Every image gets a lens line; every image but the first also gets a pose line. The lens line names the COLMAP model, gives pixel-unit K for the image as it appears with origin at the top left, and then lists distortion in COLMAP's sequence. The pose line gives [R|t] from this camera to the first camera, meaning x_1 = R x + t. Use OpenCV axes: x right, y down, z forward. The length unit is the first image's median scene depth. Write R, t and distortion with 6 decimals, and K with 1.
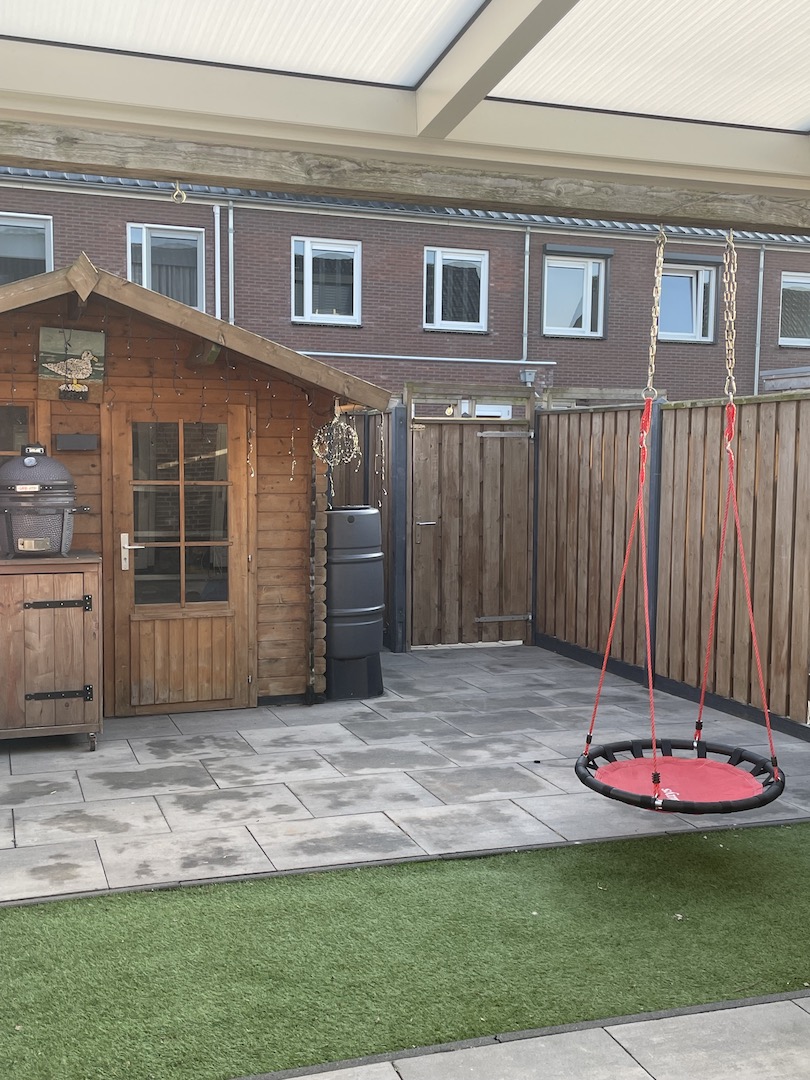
lens RADIAL K [[1185.0, 0, 409.6], [0, 1185.0, 540.4], [0, 0, 1]] dist [0.081423, 0.000000]
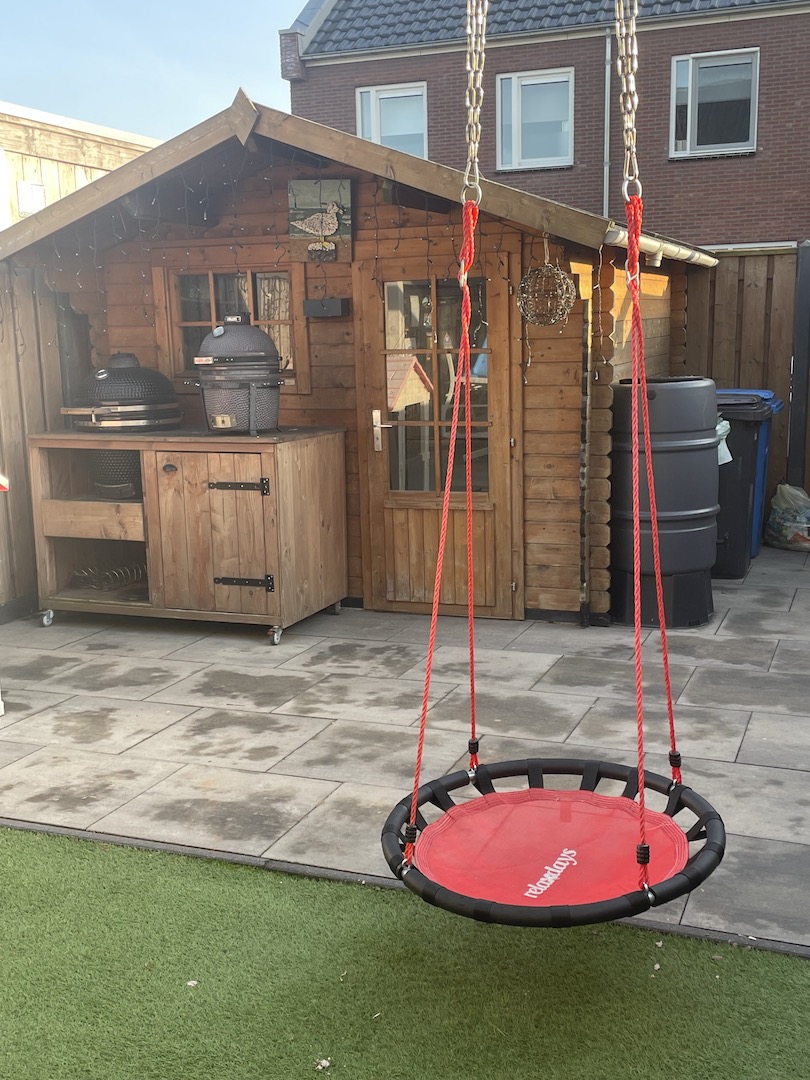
lens RADIAL K [[1185.0, 0, 412.4], [0, 1185.0, 540.8], [0, 0, 1]] dist [0.081423, 0.000000]
pose [[0.763579, 0.089369, -0.639500, 0.407775], [-0.015617, 0.992642, 0.120073, -0.017723], [0.645525, -0.081698, 0.759357, 0.378068]]
